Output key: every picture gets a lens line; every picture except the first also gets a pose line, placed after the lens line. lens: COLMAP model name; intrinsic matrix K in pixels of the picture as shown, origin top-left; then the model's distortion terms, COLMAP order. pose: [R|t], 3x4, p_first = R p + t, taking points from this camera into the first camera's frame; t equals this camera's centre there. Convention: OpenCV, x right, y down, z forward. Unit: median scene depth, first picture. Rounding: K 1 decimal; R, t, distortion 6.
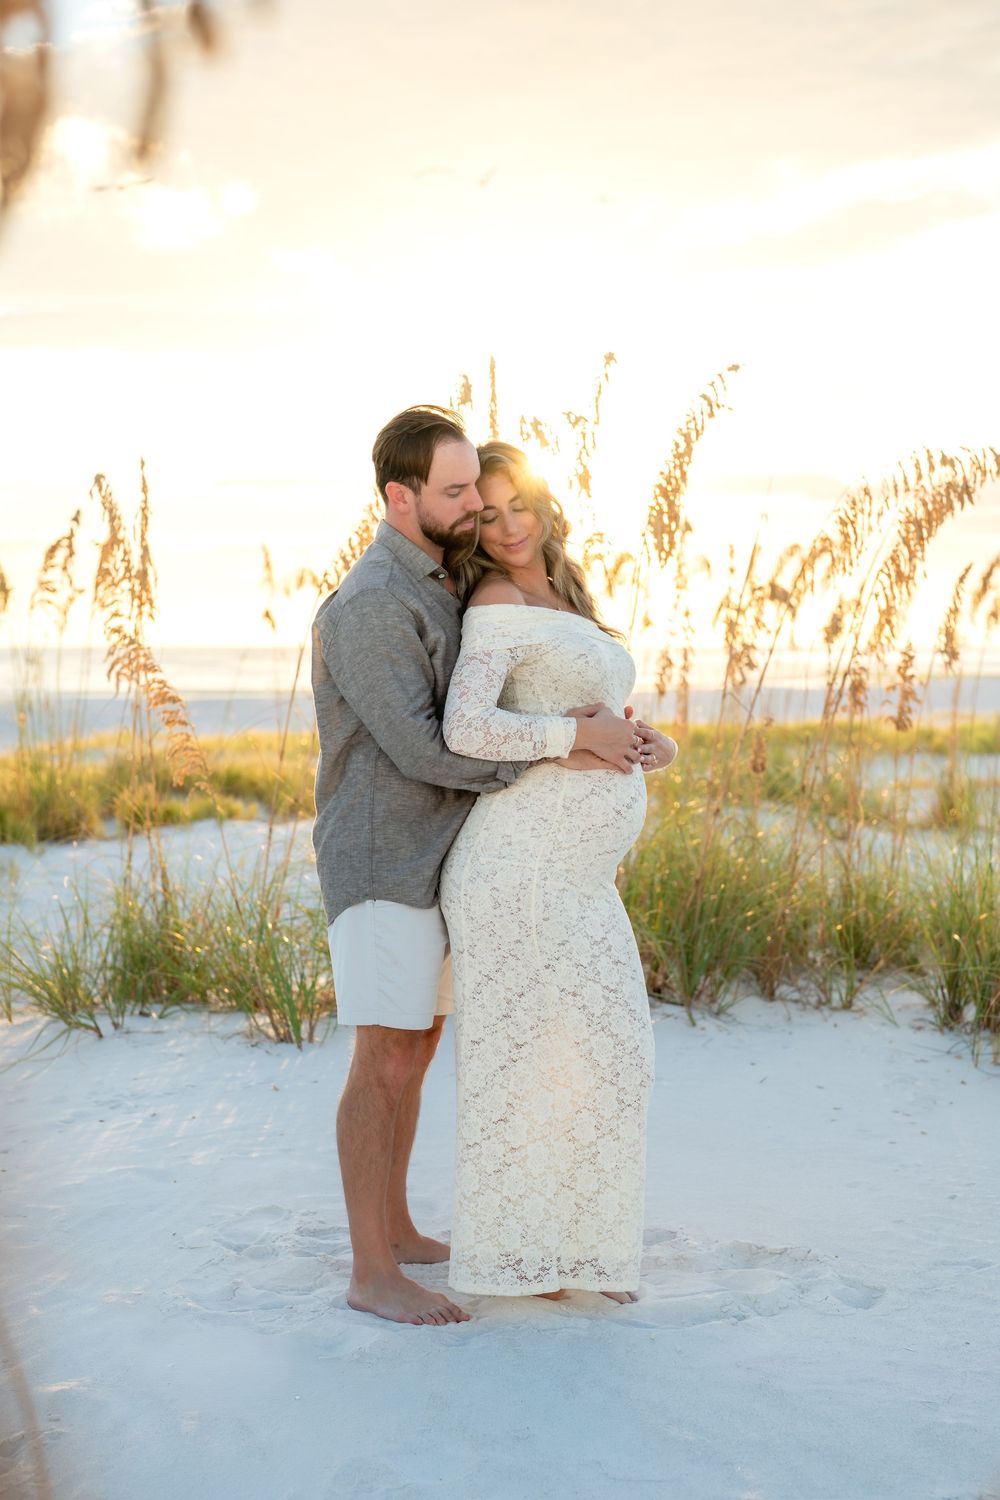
lens RADIAL K [[2135.9, 0, 500.5], [0, 2135.9, 778.3], [0, 0, 1]] dist [-0.149615, 1.556047]
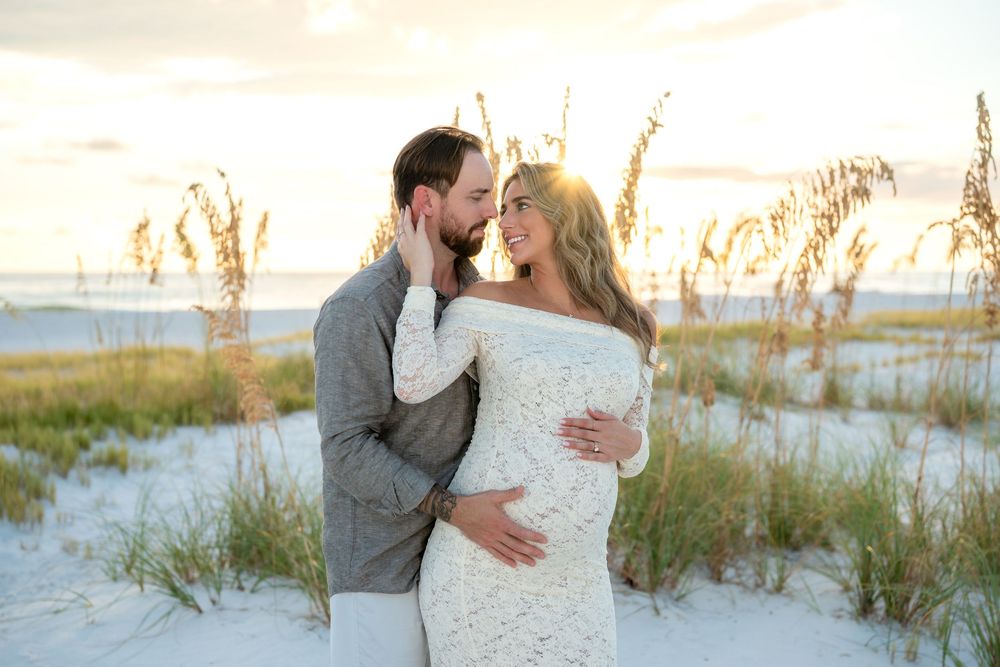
lens RADIAL K [[1423.9, 0, 500.2], [0, 1423.9, 307.1], [0, 0, 1]] dist [-0.149615, 1.556047]
pose [[0.999736, -0.001849, -0.022896, 0.014797], [0.000748, 0.998847, -0.047993, -0.022602], [0.022958, 0.047964, 0.998585, 0.131893]]
